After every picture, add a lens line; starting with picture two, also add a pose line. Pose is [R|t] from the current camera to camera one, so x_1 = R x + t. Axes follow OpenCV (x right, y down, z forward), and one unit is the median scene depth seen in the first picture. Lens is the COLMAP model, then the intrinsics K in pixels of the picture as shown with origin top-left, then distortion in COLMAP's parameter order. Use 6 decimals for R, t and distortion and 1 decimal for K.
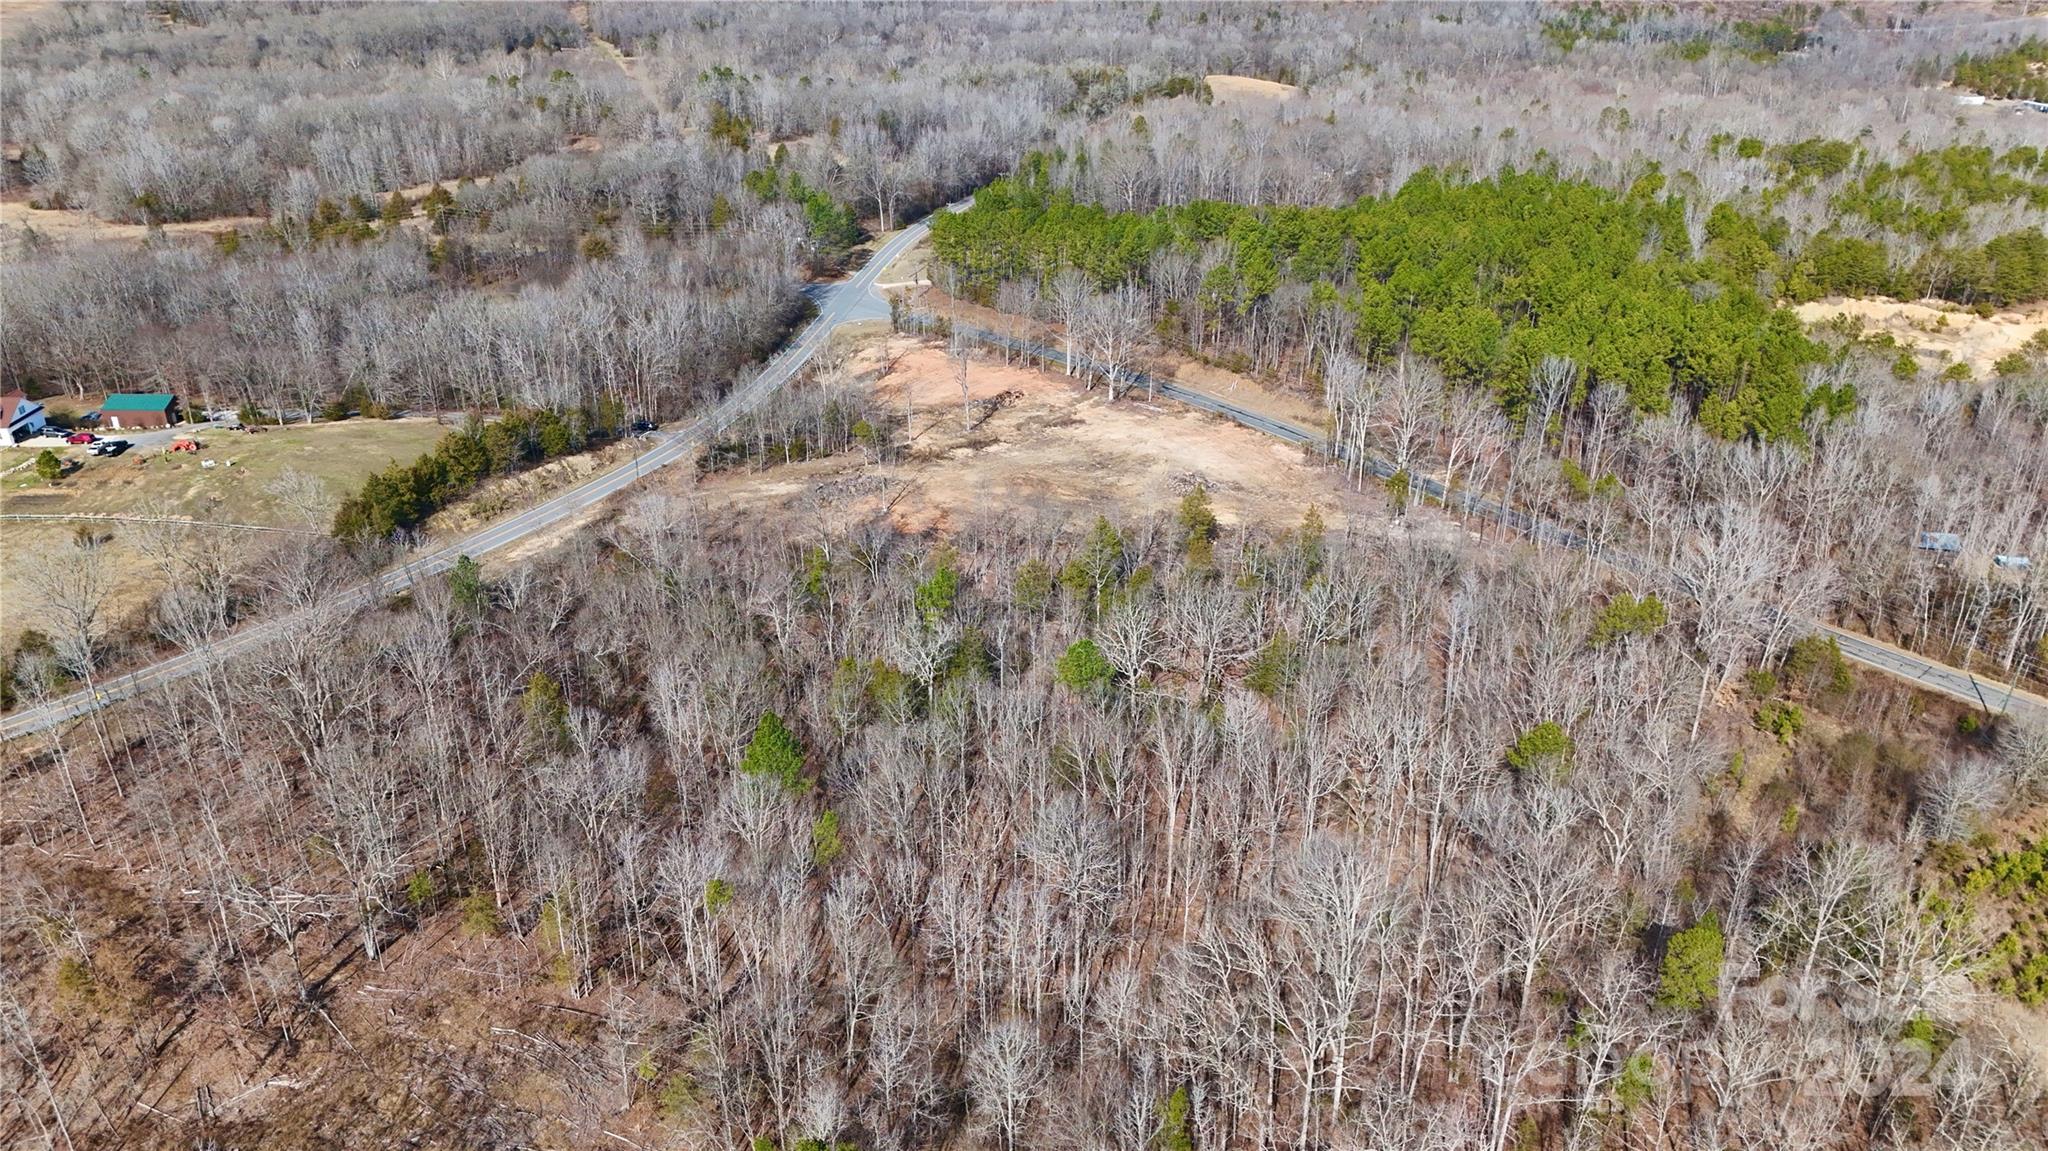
lens RADIAL K [[1488.1, 0, 1026.8], [0, 1488.1, 583.5], [0, 0, 1]] dist [0.079701, -0.079015]
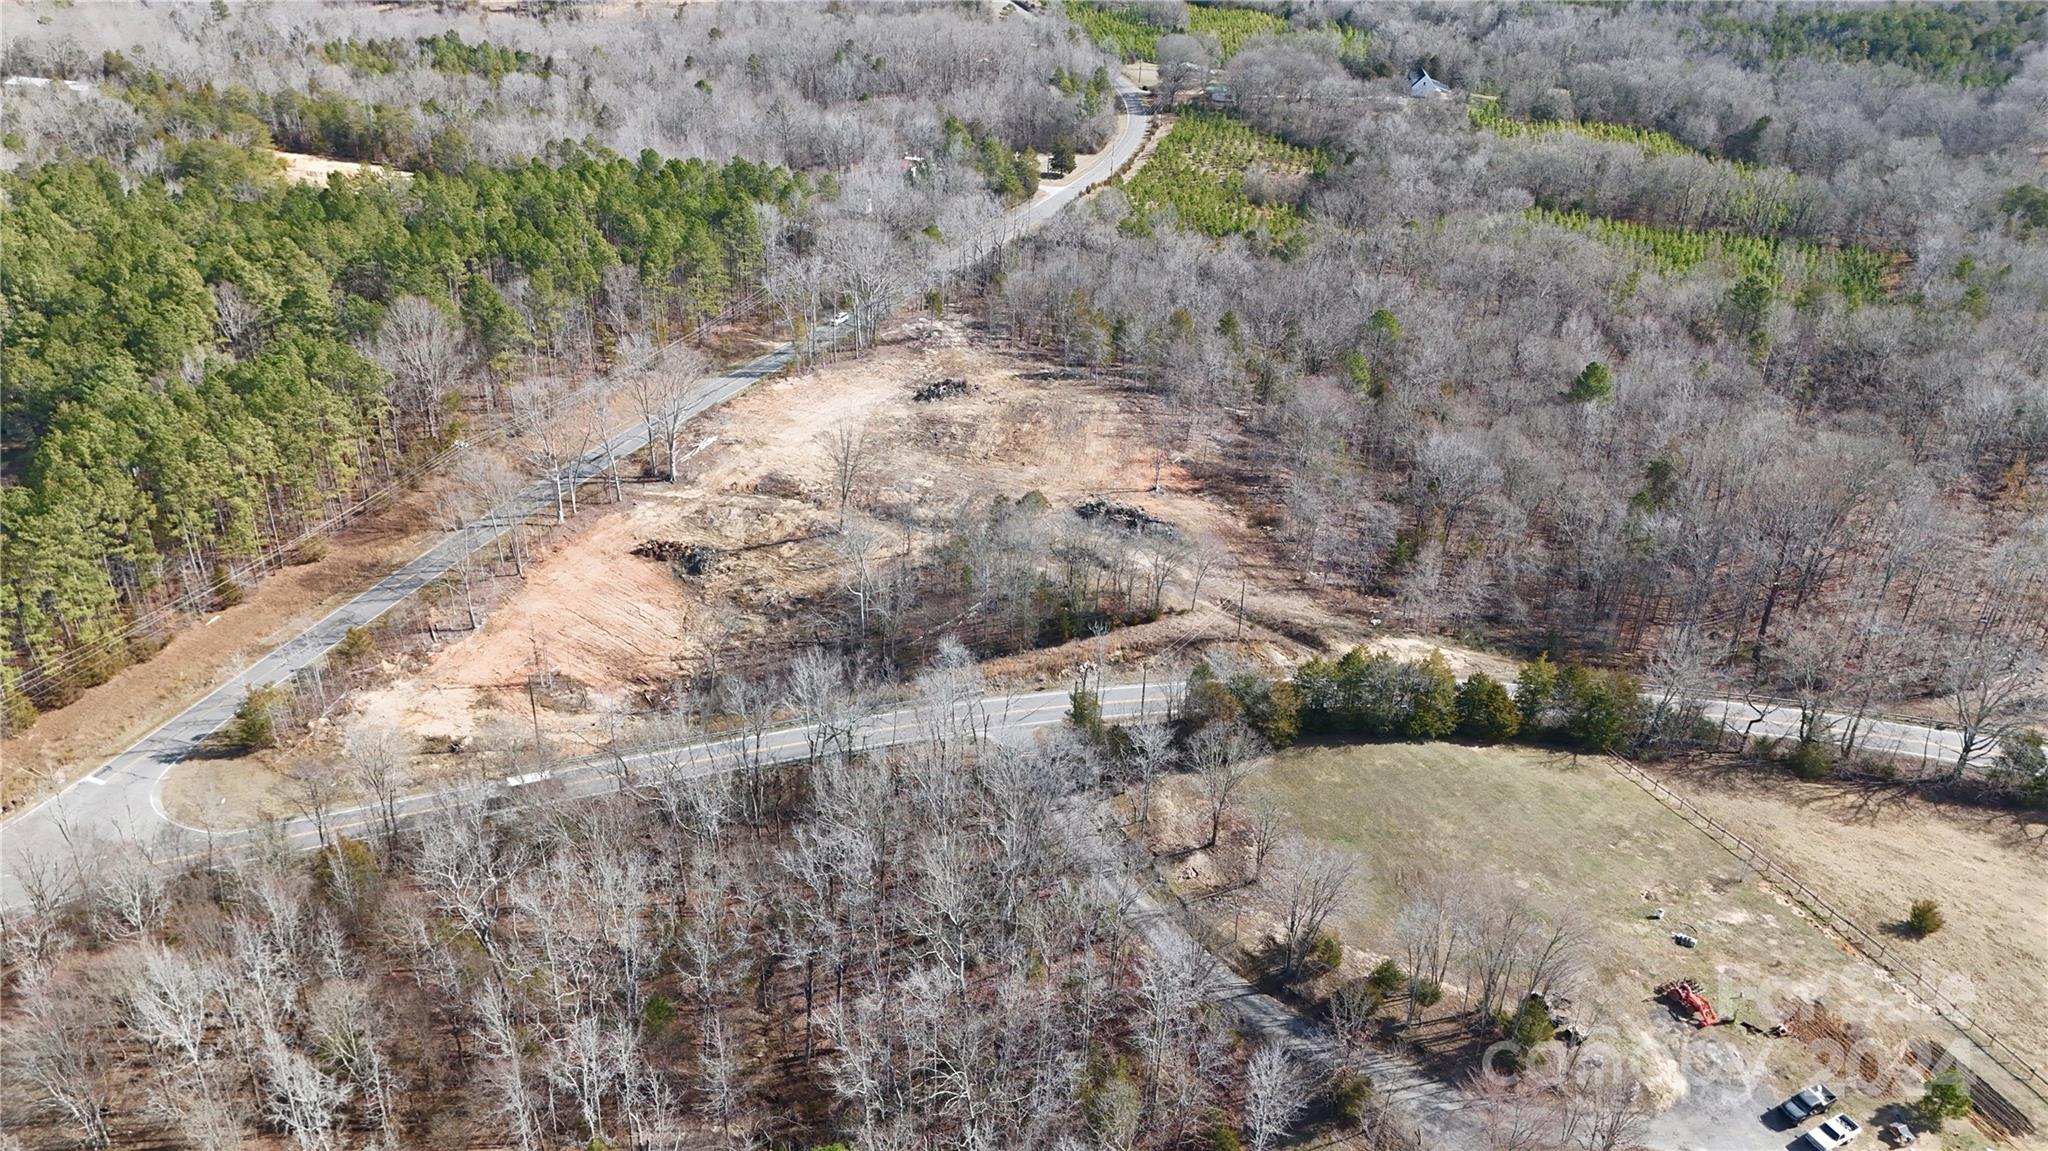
lens RADIAL K [[1475.5, 0, 1031.9], [0, 1475.5, 574.0], [0, 0, 1]] dist [0.074980, -0.082016]
pose [[-0.443129, -0.449009, 0.775904, -0.709627], [0.359820, 0.703655, 0.612698, -0.536349], [-0.821076, 0.550690, -0.150248, 1.062036]]
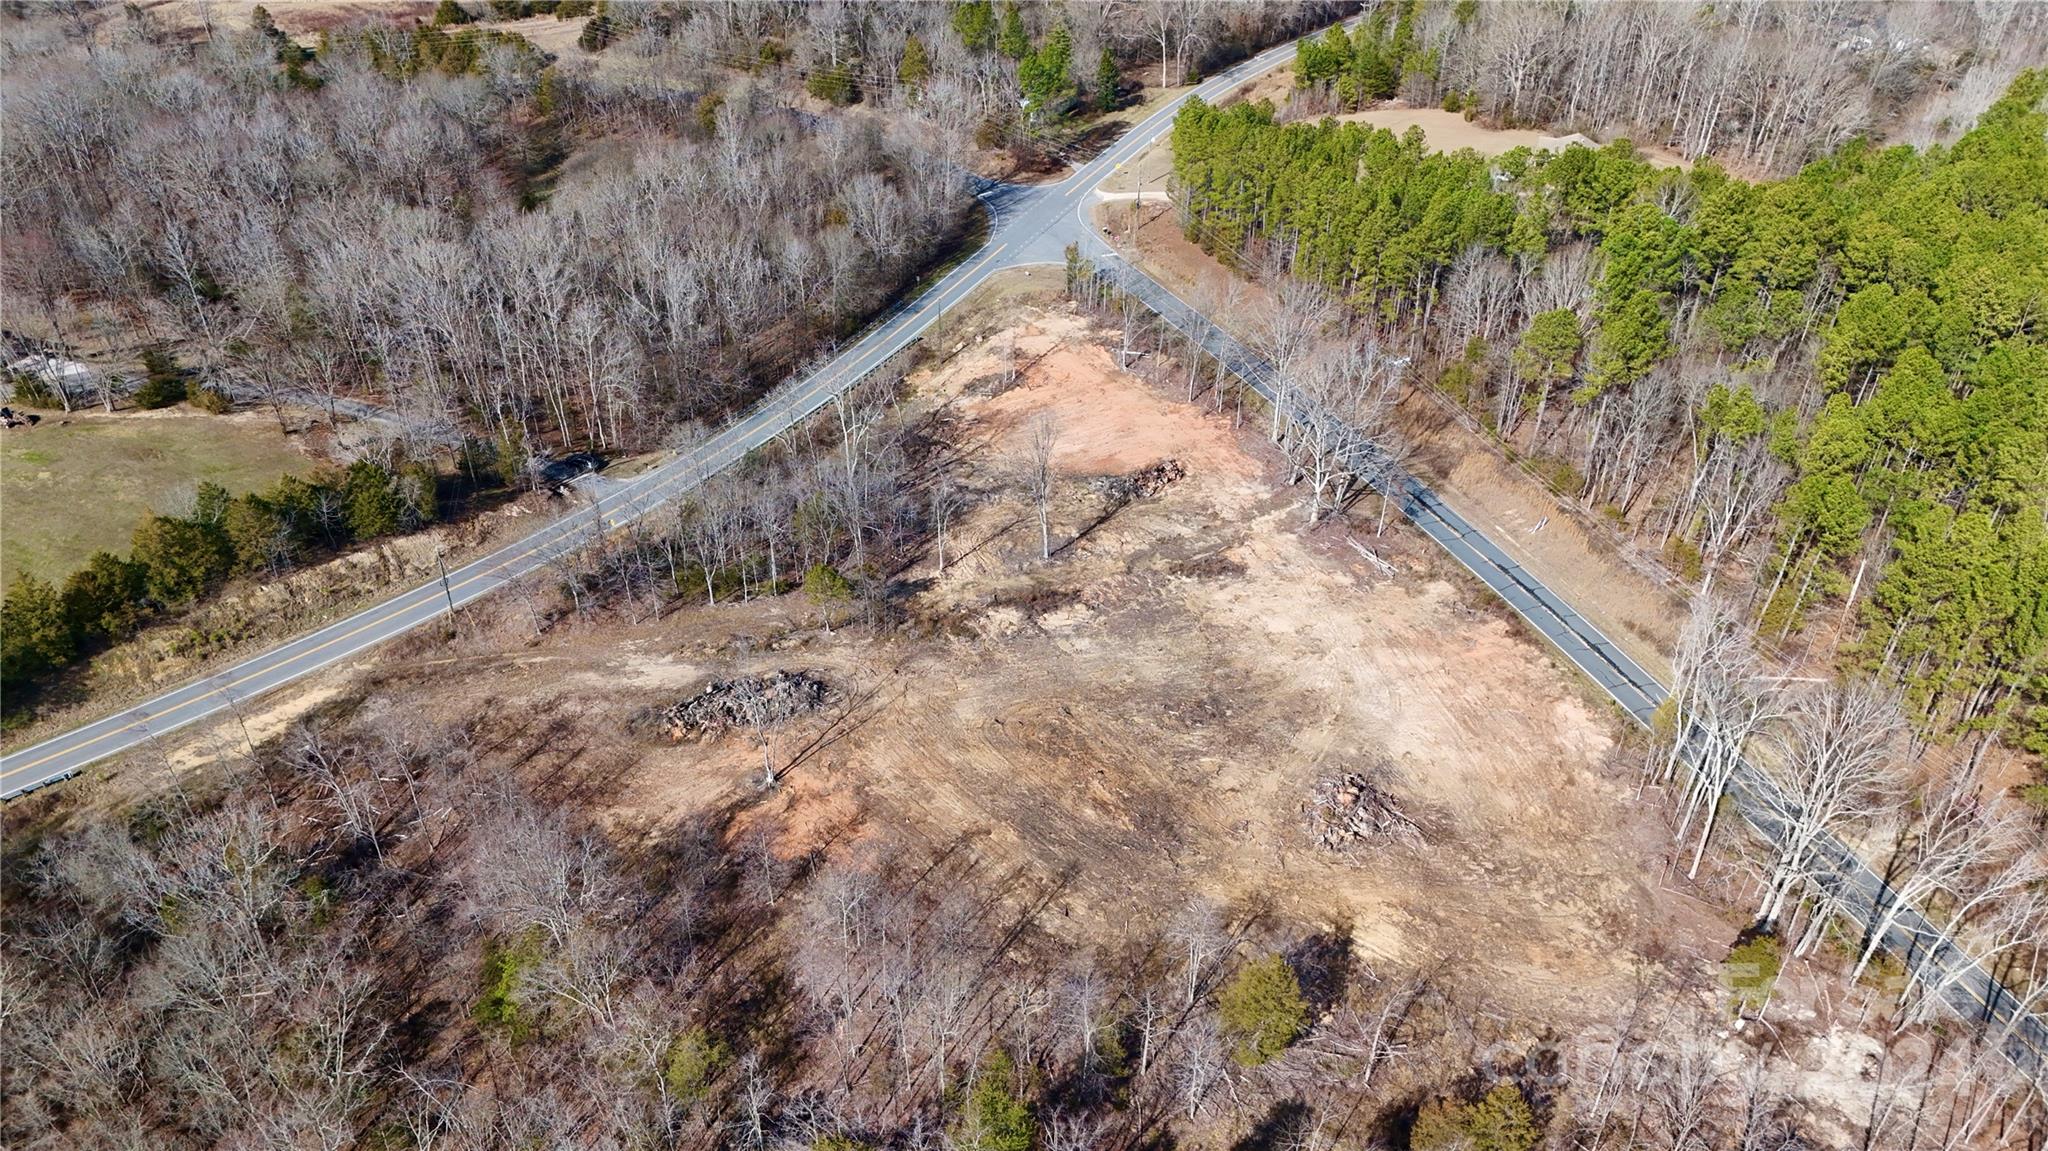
lens RADIAL K [[1488.1, 0, 1026.8], [0, 1488.1, 583.5], [0, 0, 1]] dist [0.079701, -0.079015]
pose [[0.951283, 0.182554, -0.248463, 0.107274], [-0.139500, 0.973508, 0.181169, -0.204626], [0.274954, -0.137683, 0.951548, 0.423885]]
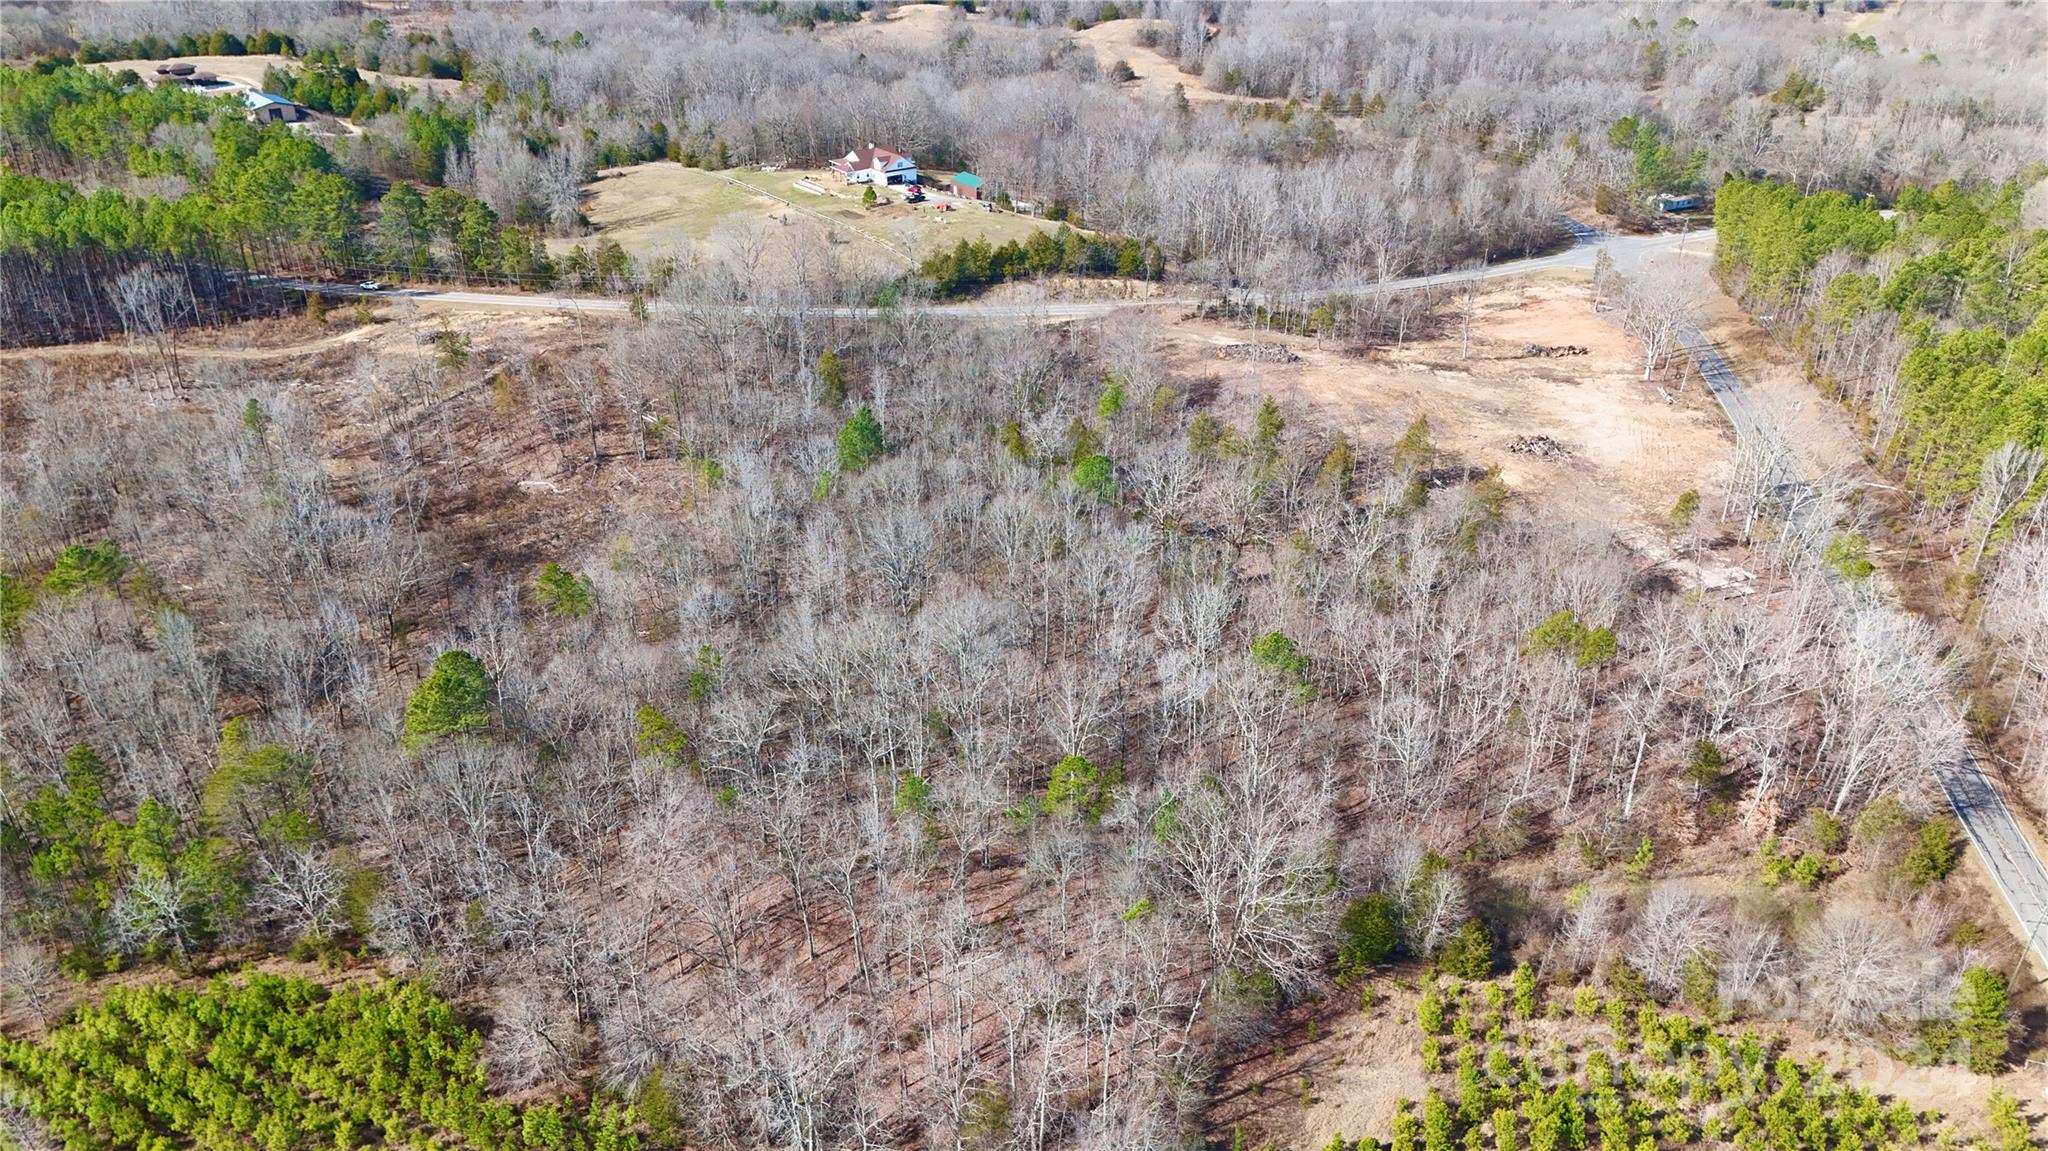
lens RADIAL K [[1488.1, 0, 1026.8], [0, 1488.1, 583.5], [0, 0, 1]] dist [0.079701, -0.079015]
pose [[0.628755, 0.373259, -0.682162, 0.543381], [-0.355172, 0.918260, 0.175079, -0.034679], [0.691751, 0.132203, 0.709931, 0.076975]]
